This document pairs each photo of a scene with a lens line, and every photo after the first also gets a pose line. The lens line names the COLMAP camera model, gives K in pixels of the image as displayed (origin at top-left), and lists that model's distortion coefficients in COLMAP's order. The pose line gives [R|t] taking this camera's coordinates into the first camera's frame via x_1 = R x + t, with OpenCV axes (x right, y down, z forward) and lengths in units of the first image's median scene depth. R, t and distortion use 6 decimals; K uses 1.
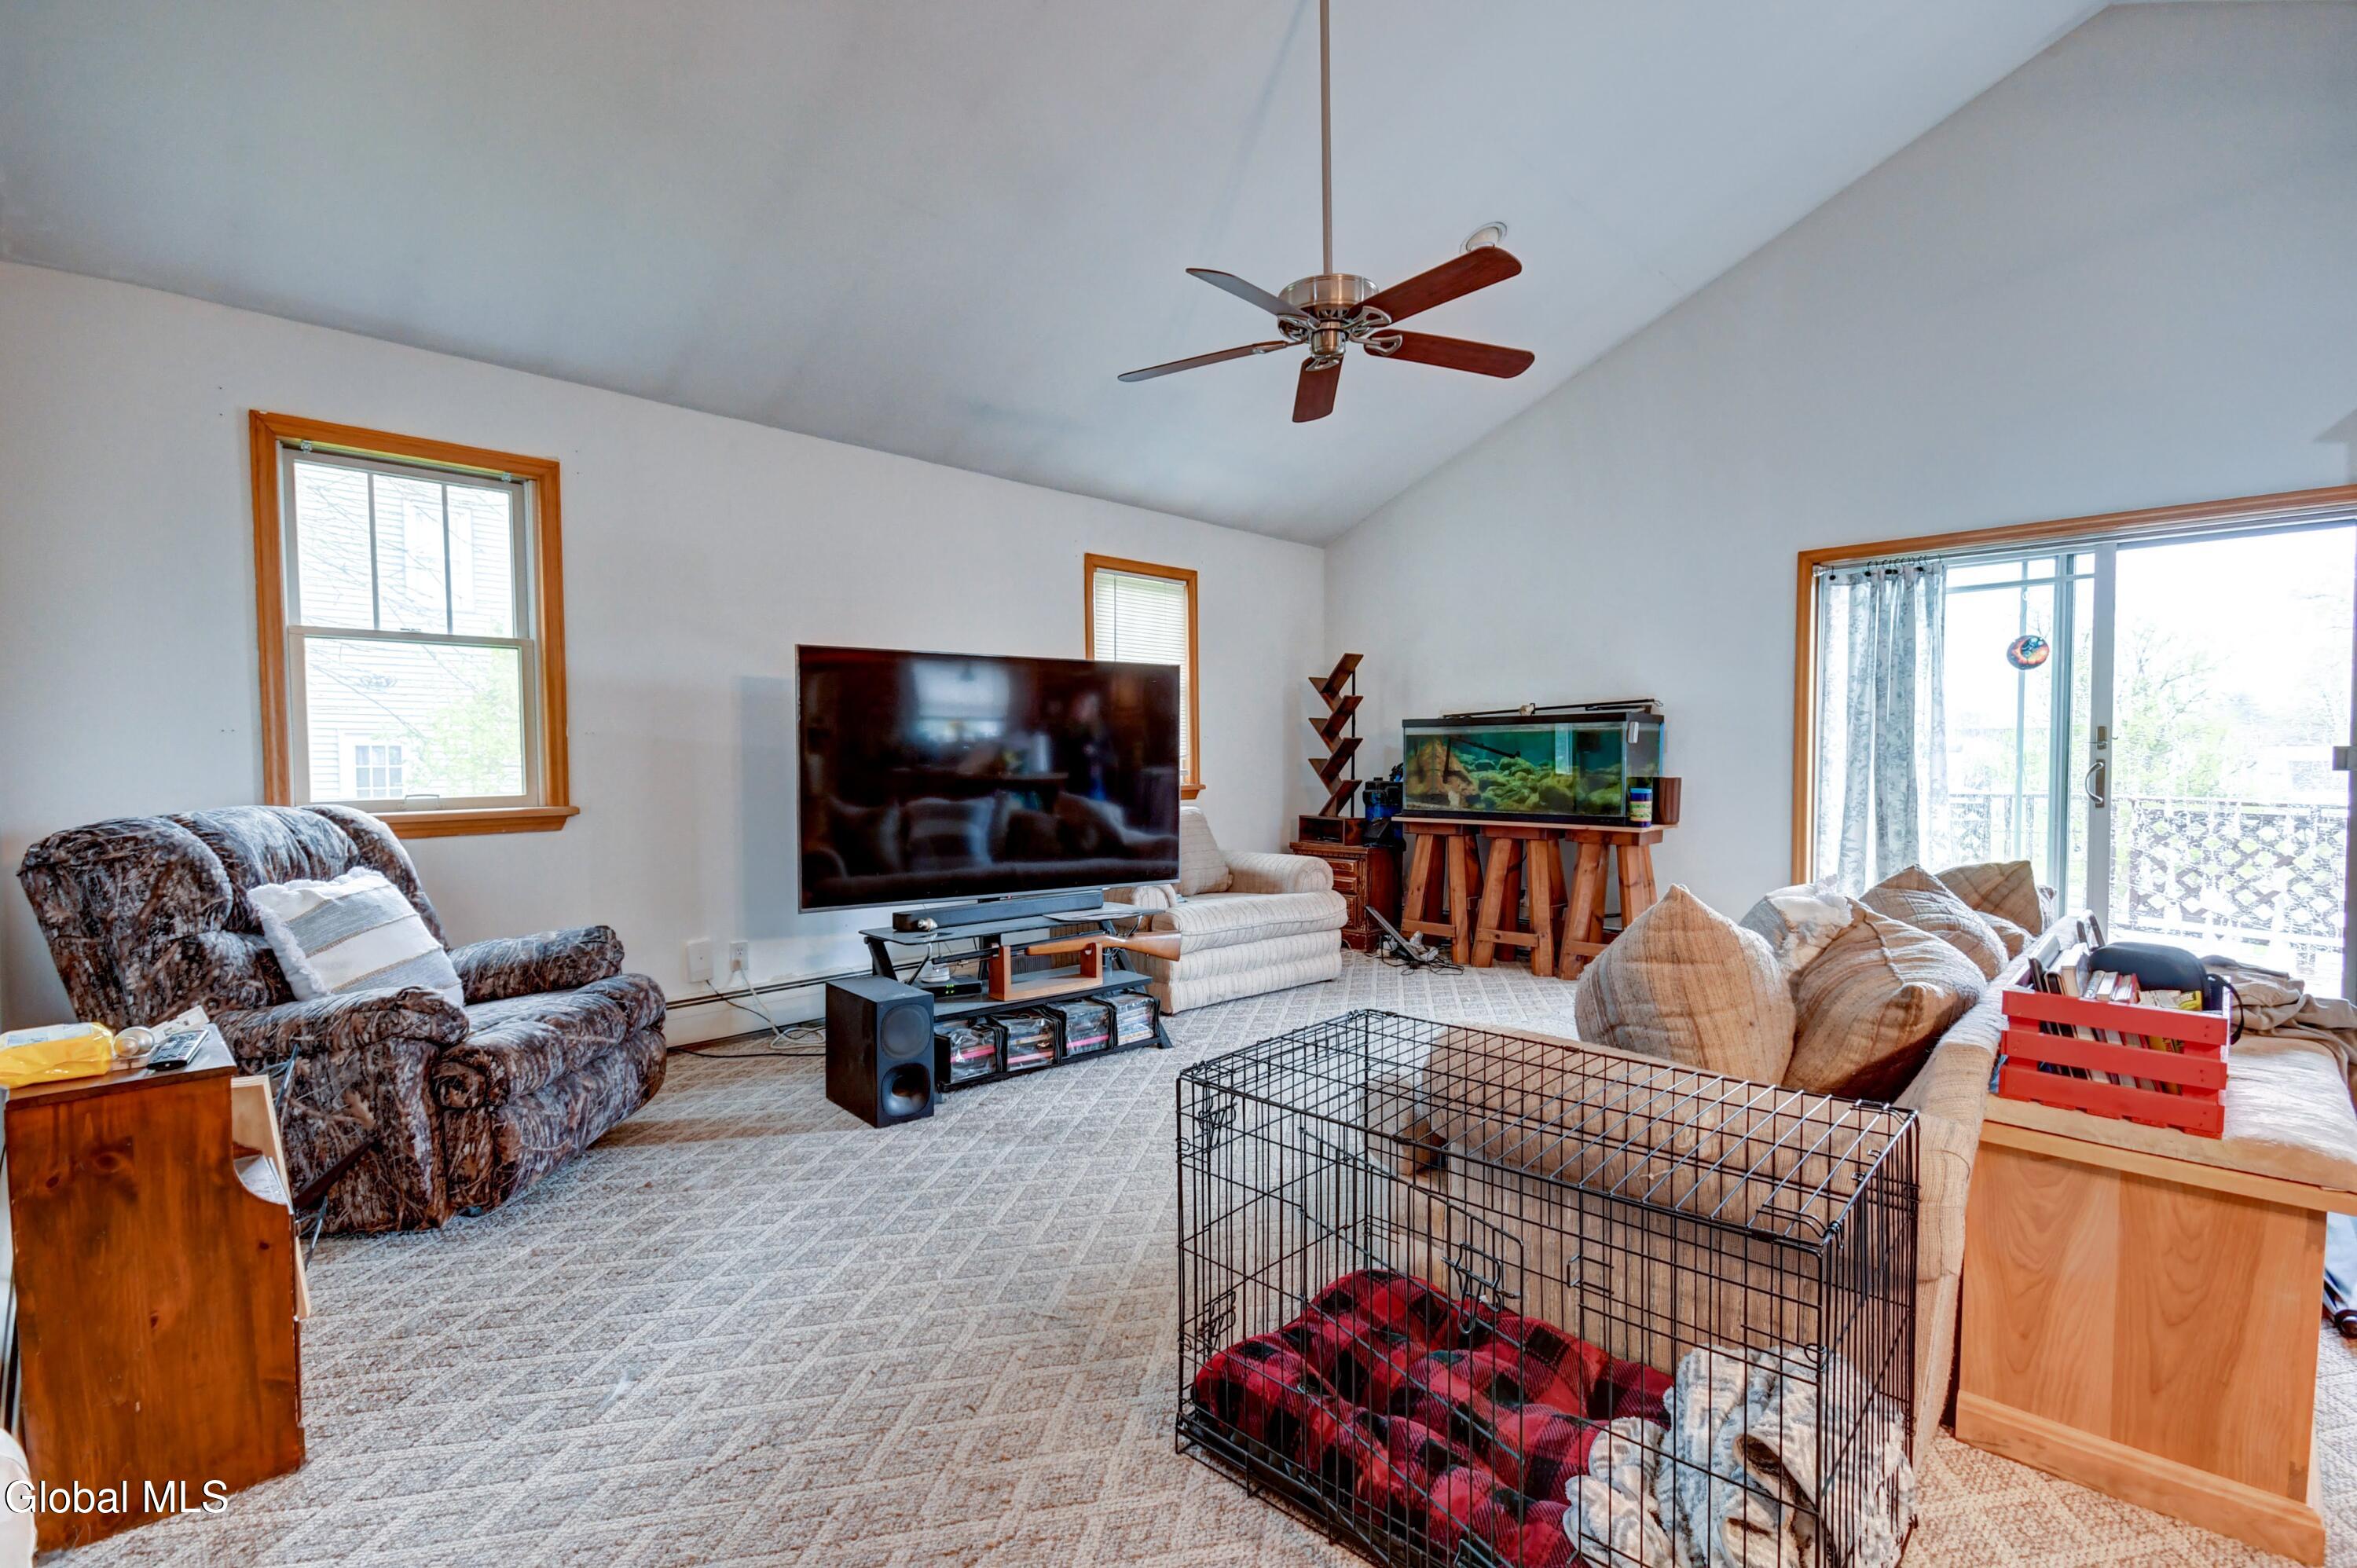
lens RADIAL K [[1054.6, 0, 1178.5], [0, 1054.6, 784.0], [0, 0, 1]] dist [-0.002709, -0.000254]
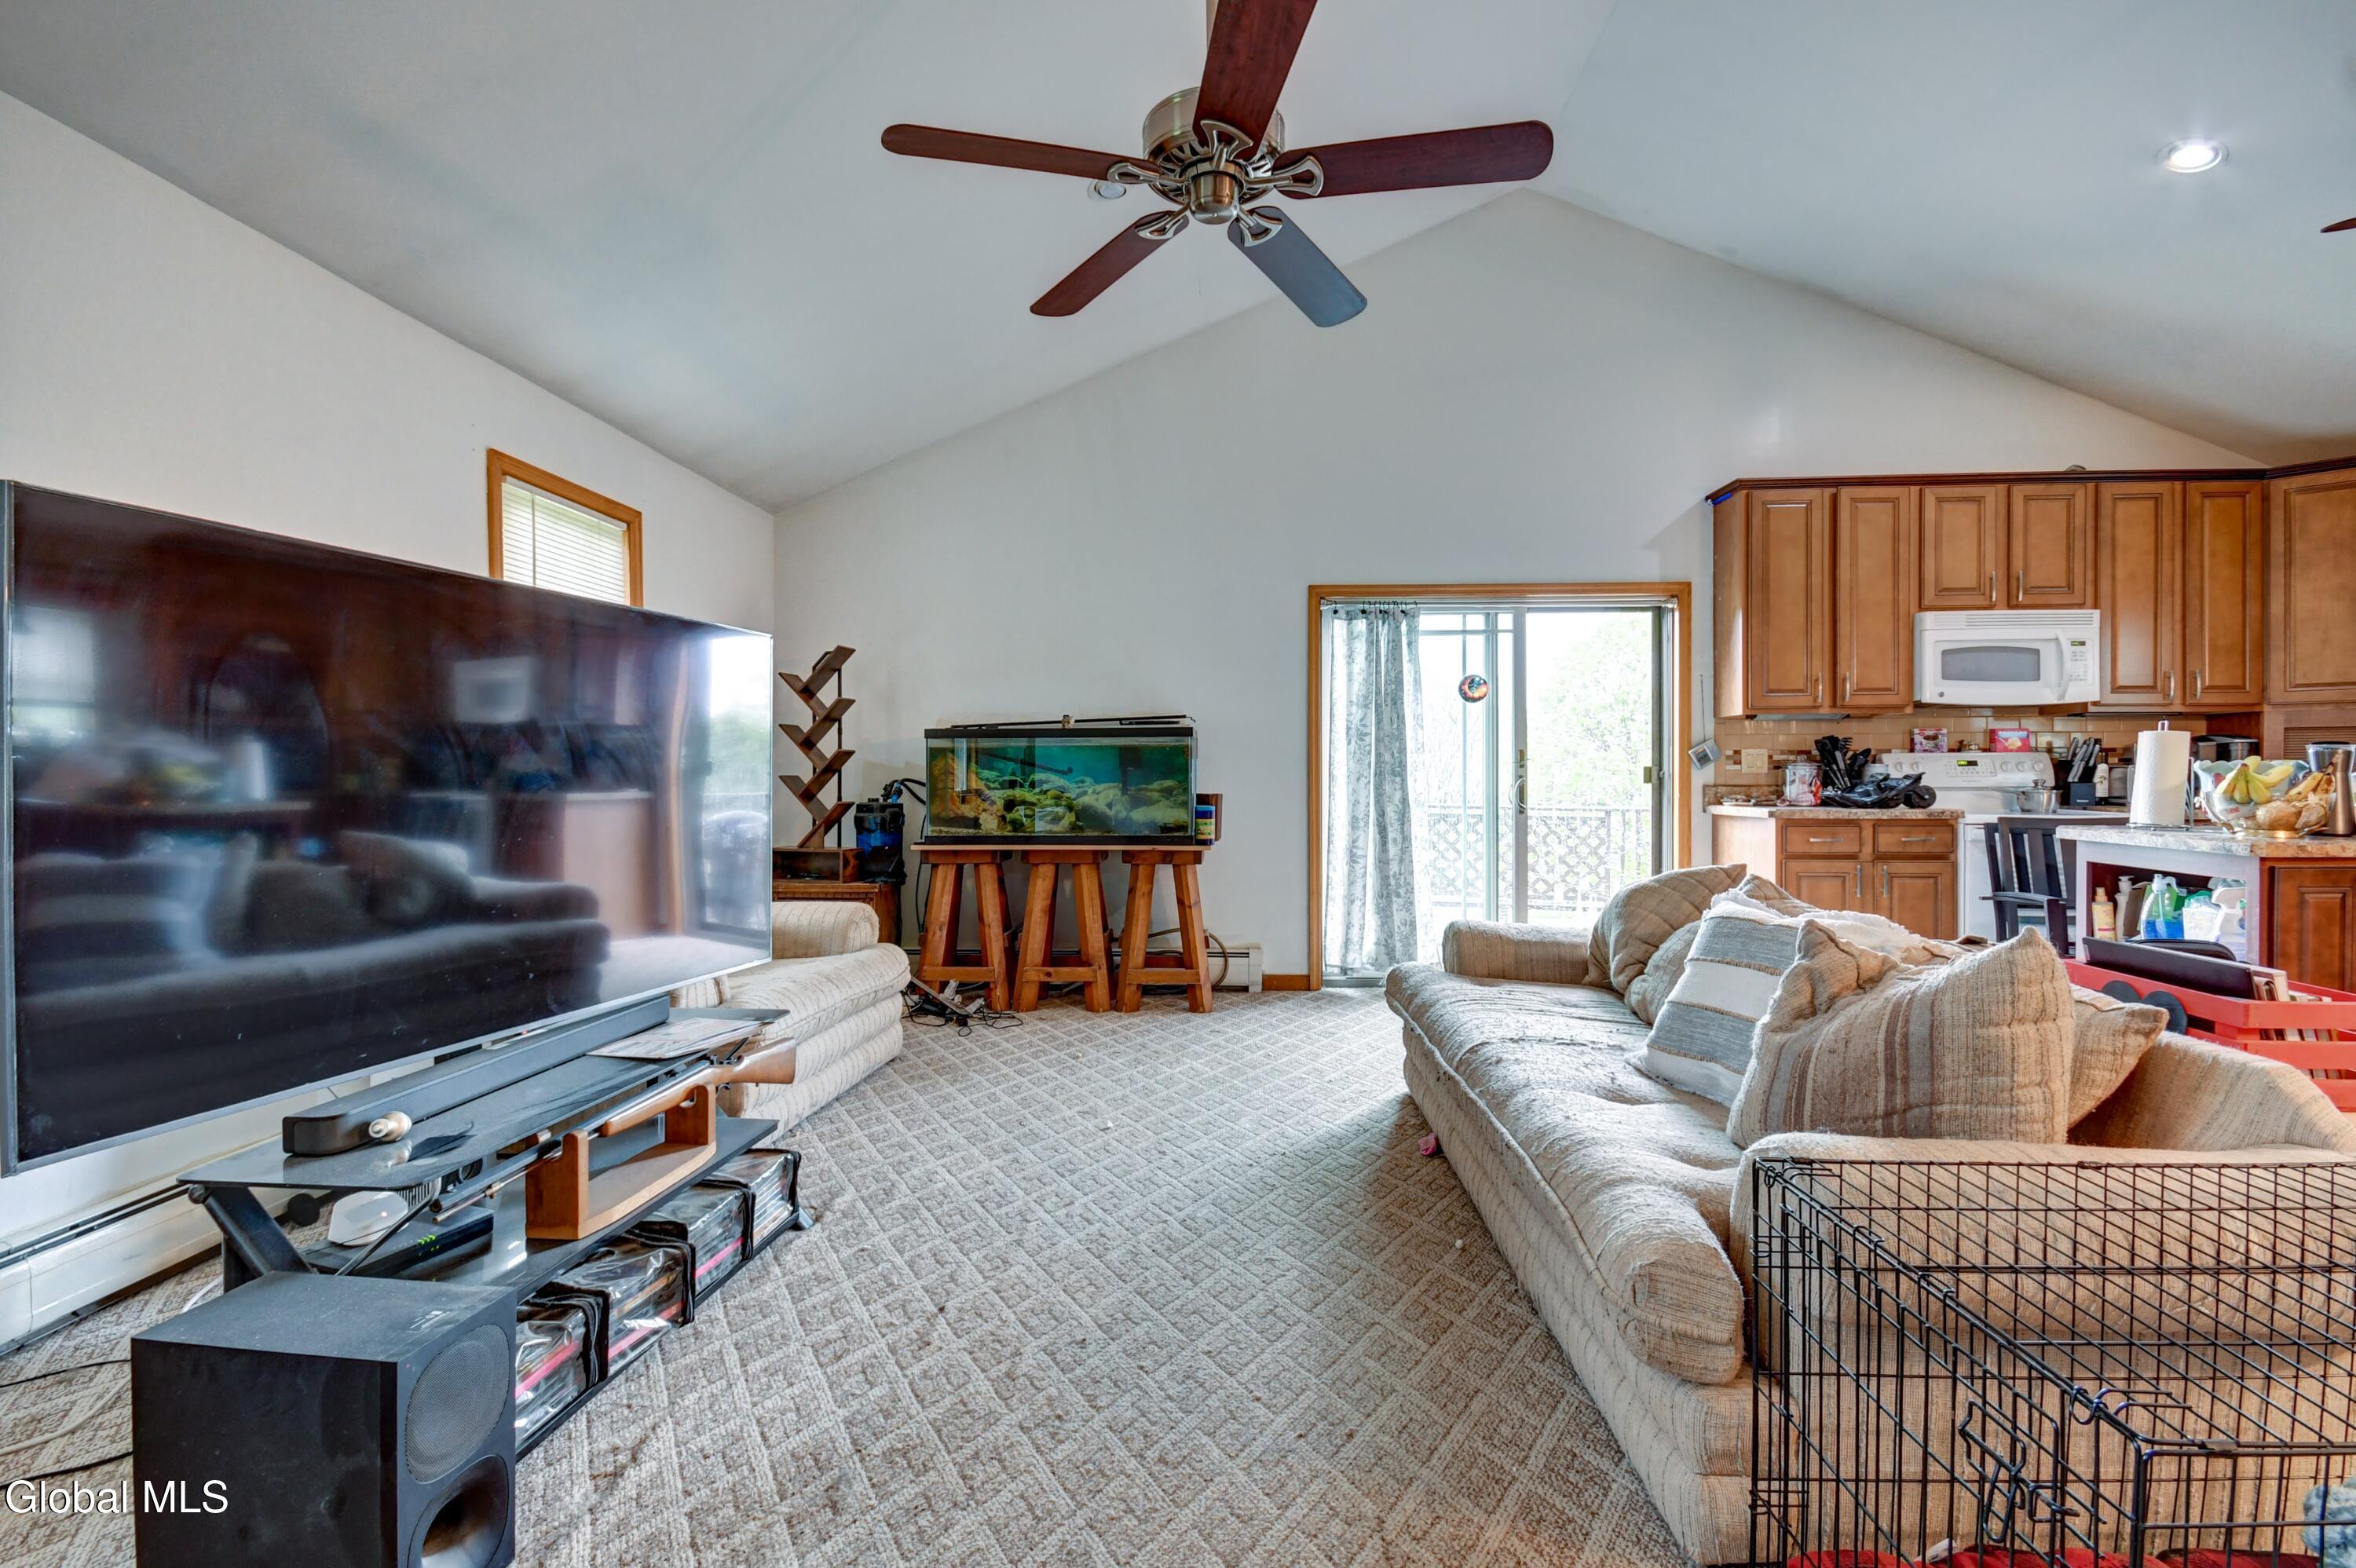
lens RADIAL K [[1009.4, 0, 1178.0], [0, 1009.4, 784.0], [0, 0, 1]] dist [0.004620, -0.005317]
pose [[0.743573, -0.007247, 0.668615, -0.210660], [0.017221, 0.999817, -0.008315, -0.008739], [-0.668432, 0.017697, 0.743562, 0.319910]]
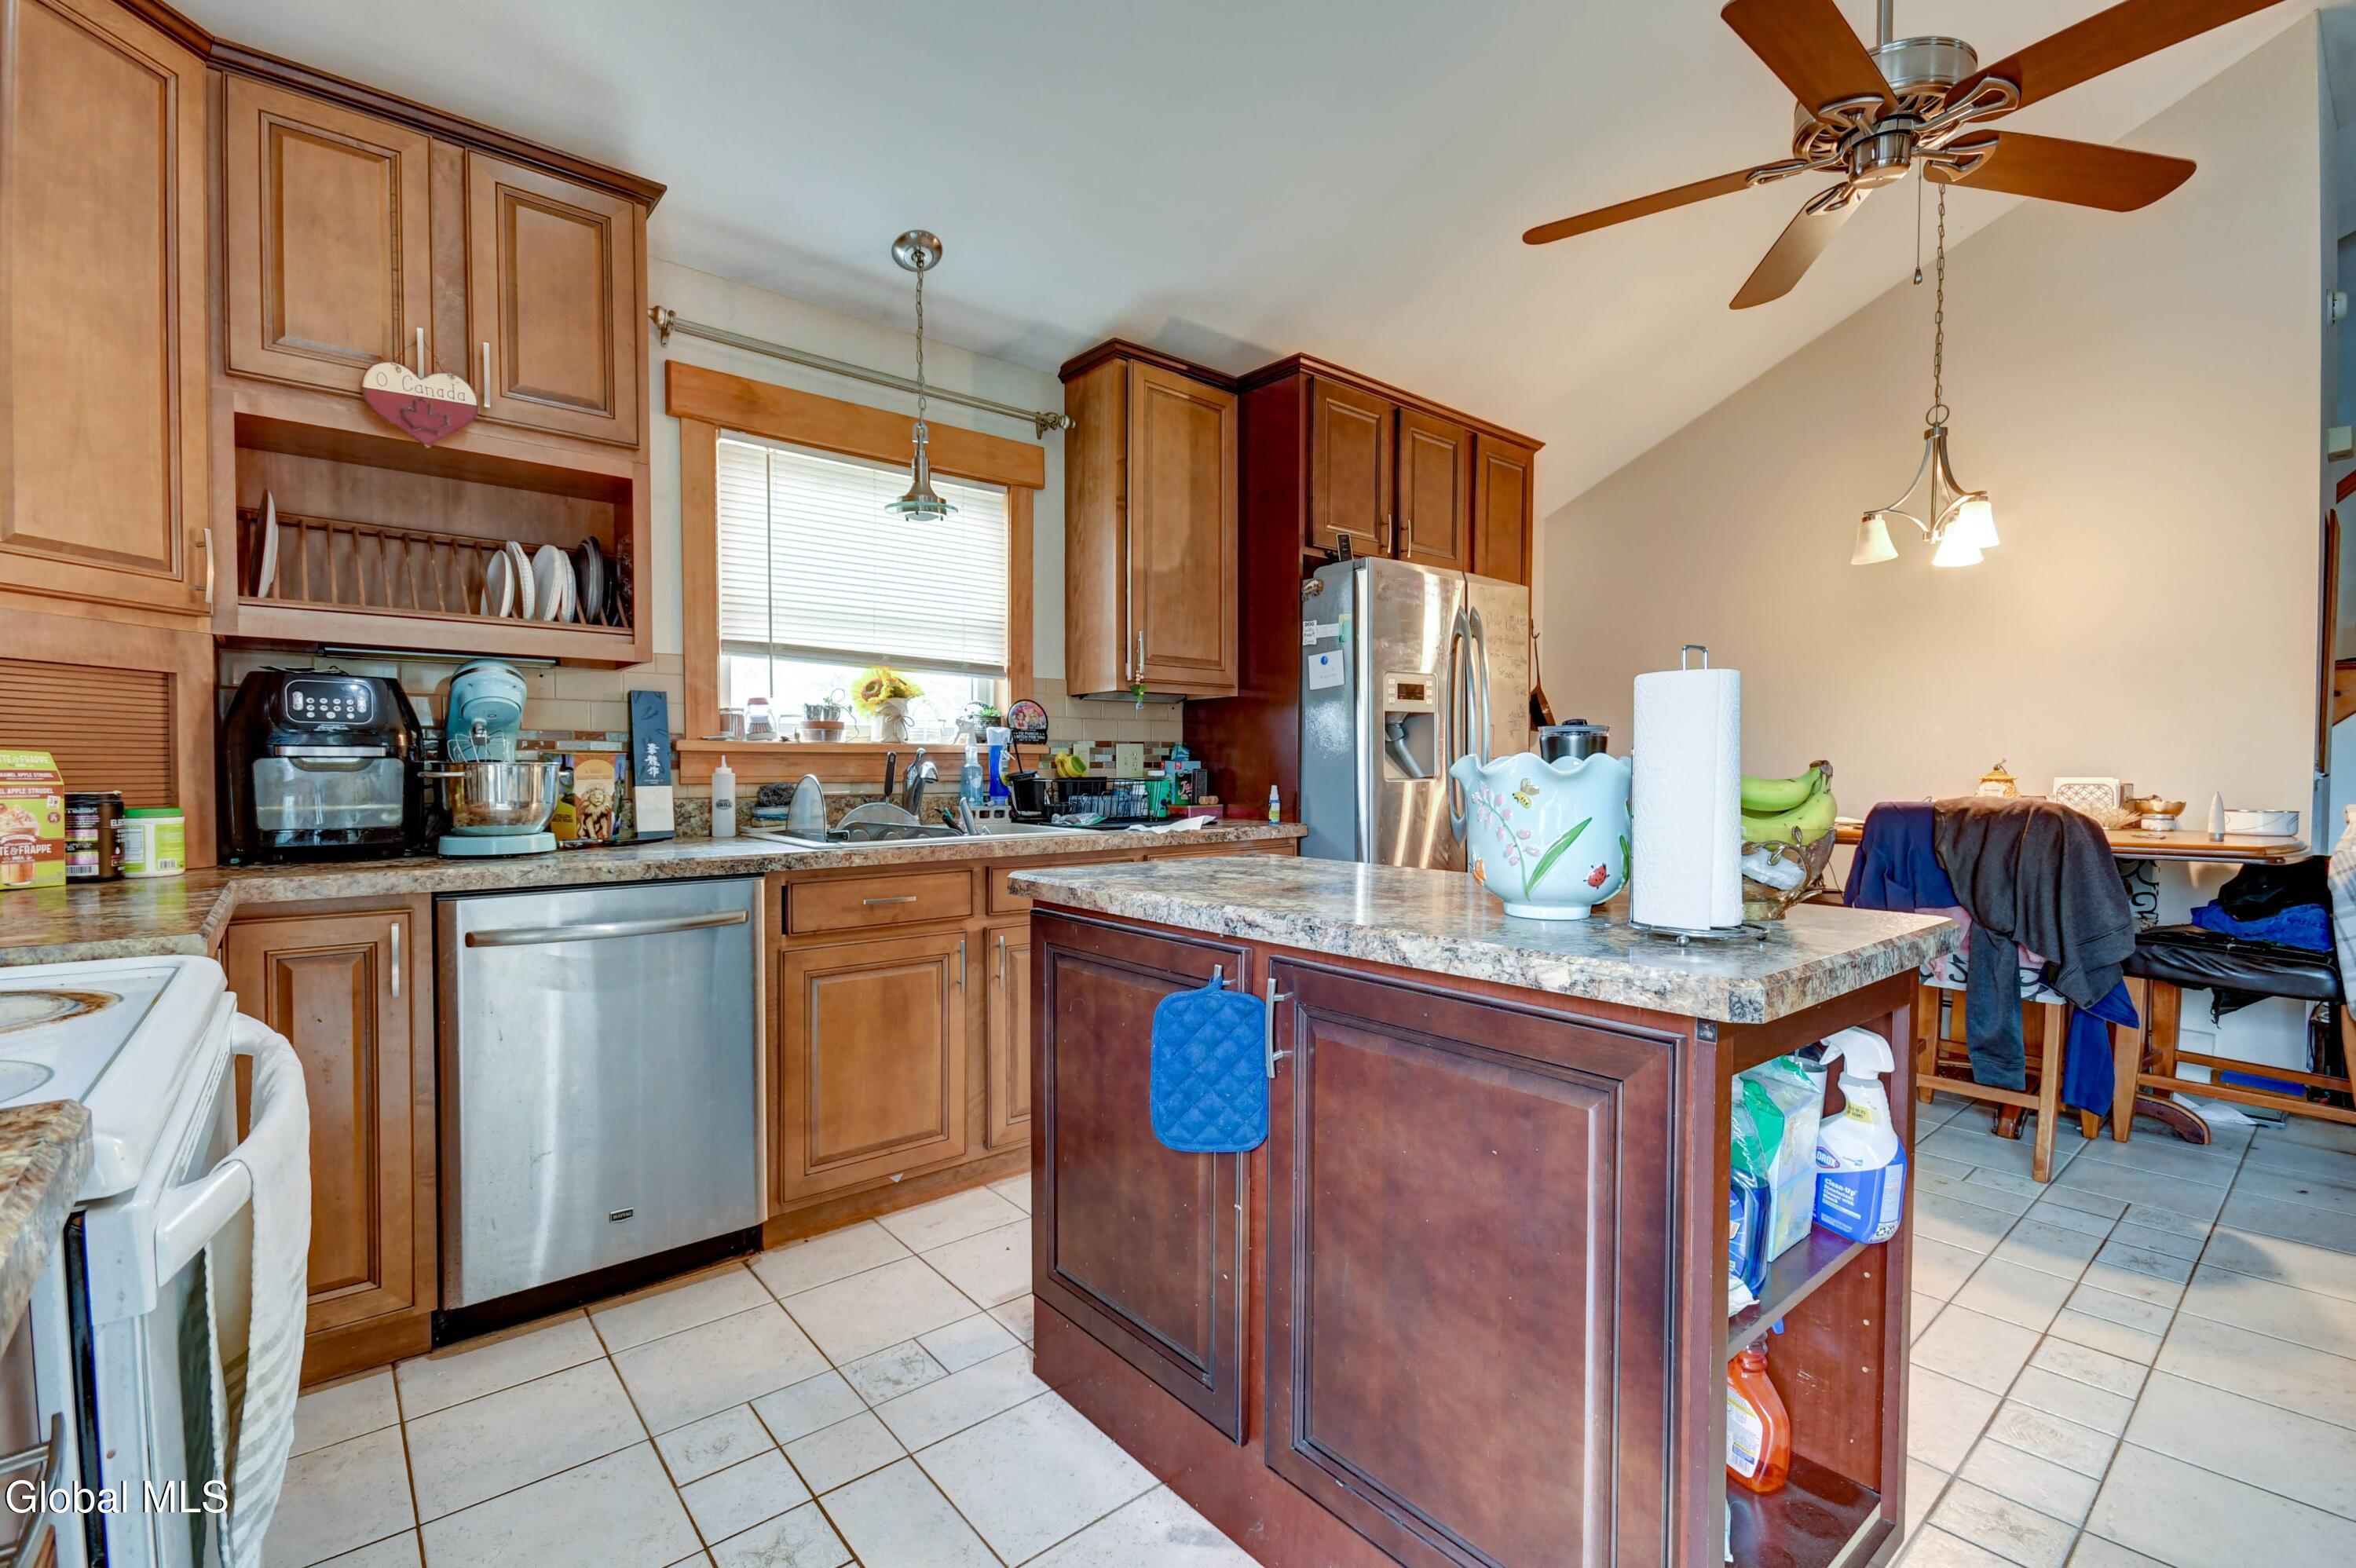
lens RADIAL K [[1024.9, 0, 1211.6], [0, 1024.9, 786.7], [0, 0, 1]] dist [0.026583, -0.012515]
pose [[-0.997597, 0.001369, 0.069263, 0.757207], [0.004597, 0.998910, 0.046459, -0.022490], [-0.069124, 0.046666, -0.996516, 0.629117]]
